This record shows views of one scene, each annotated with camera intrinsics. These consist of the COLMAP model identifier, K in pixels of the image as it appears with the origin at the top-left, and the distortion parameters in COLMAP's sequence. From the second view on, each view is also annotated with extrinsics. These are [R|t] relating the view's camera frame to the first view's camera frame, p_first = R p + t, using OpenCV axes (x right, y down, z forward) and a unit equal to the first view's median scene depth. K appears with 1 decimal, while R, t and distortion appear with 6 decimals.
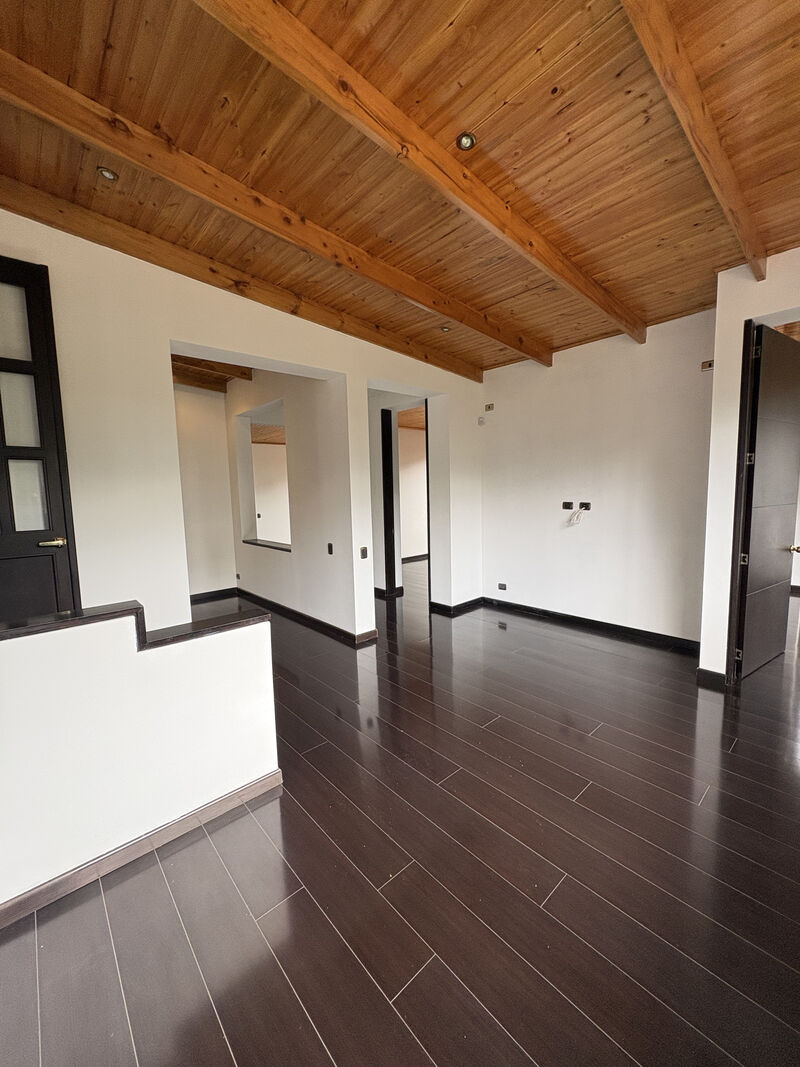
lens RADIAL K [[424.6, 0, 394.1], [0, 424.6, 531.7], [0, 0, 1]] dist [0.002131, 0.000514]
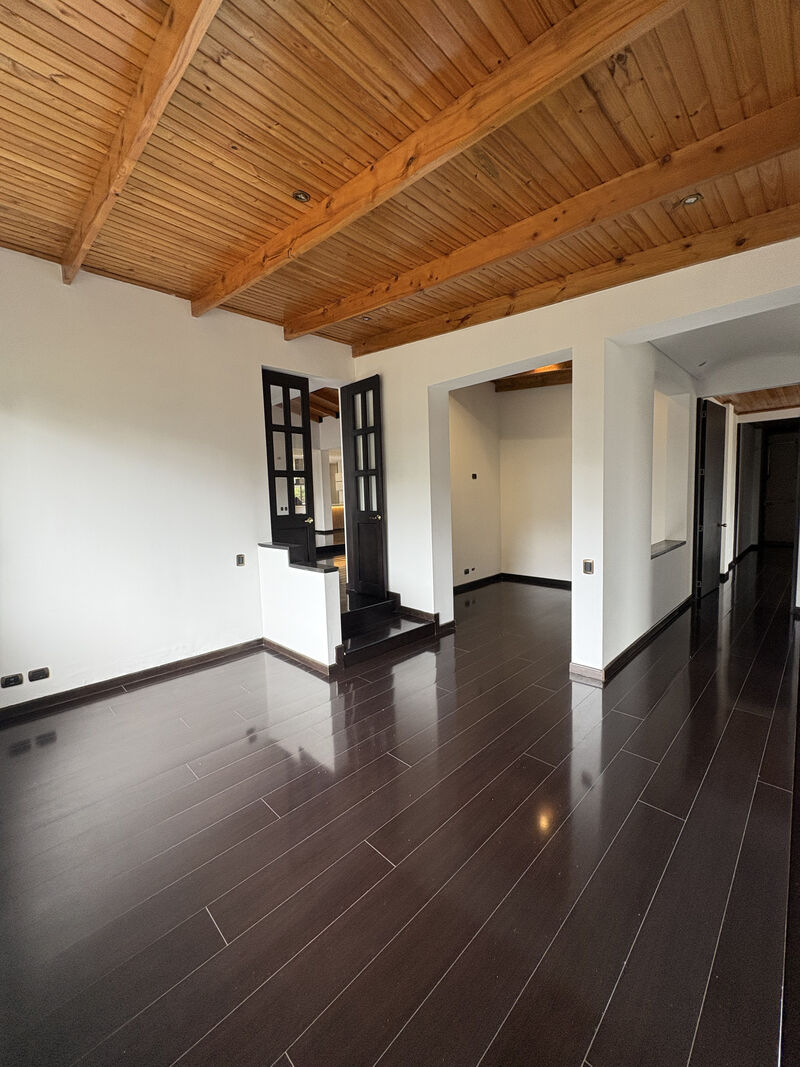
lens RADIAL K [[424.6, 0, 404.7], [0, 424.6, 534.4], [0, 0, 1]] dist [0.002131, 0.000514]
pose [[0.057224, 0.115145, -0.991699, 0.679196], [-0.073133, 0.991142, 0.110860, -0.072104], [0.995679, 0.066183, 0.065138, 0.596825]]
